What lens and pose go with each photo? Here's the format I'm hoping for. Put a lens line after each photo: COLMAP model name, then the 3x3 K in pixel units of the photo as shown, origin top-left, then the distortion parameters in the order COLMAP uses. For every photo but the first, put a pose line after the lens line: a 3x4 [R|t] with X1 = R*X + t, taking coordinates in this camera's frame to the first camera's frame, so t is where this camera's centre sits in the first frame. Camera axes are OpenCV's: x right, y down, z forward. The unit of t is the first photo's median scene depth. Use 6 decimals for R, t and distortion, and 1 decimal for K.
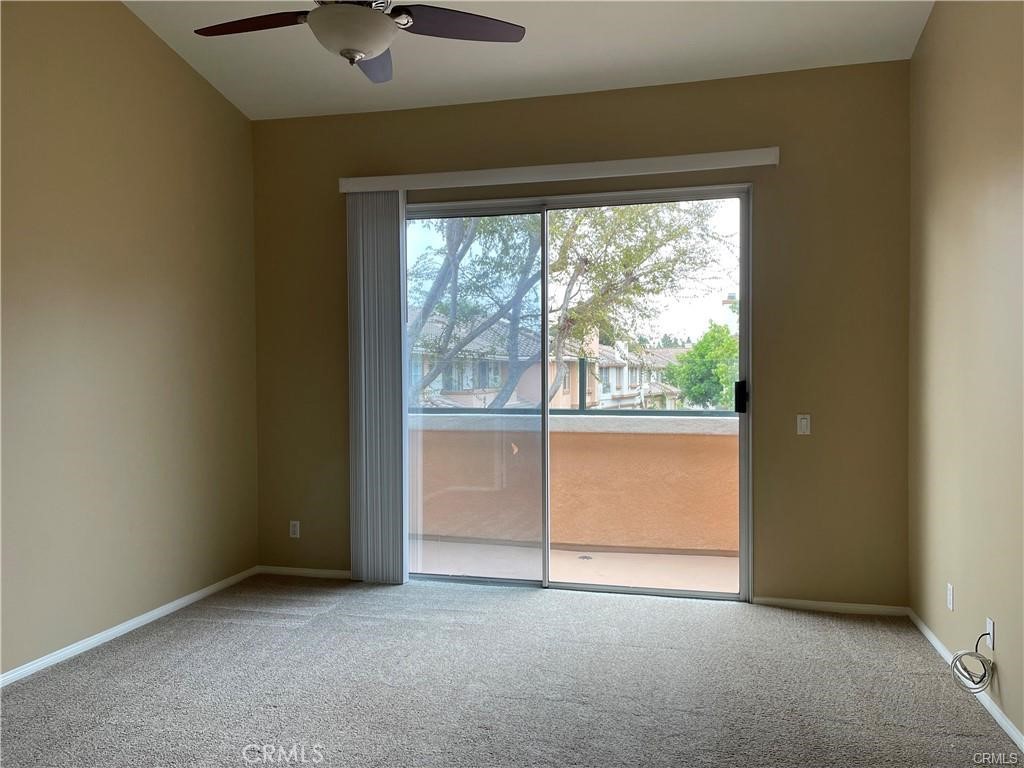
lens RADIAL K [[766.3, 0, 511.7], [0, 766.3, 388.3], [0, 0, 1]] dist [0.062308, -0.080748]
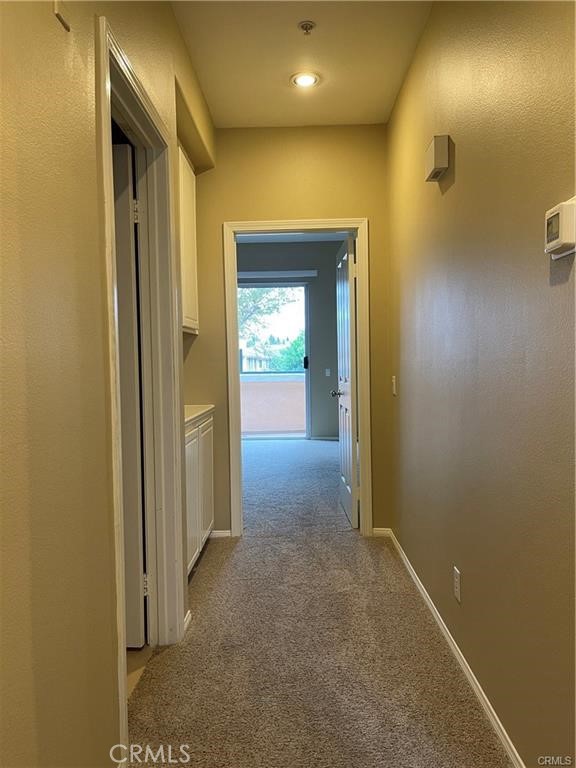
lens RADIAL K [[574.7, 0, 289.4], [0, 574.7, 384.5], [0, 0, 1]] dist [0.062308, -0.080748]
pose [[0.973876, -0.017723, 0.226388, -0.083523], [0.013928, 0.999735, 0.018352, 0.020204], [-0.226653, -0.014720, 0.973864, -0.370379]]
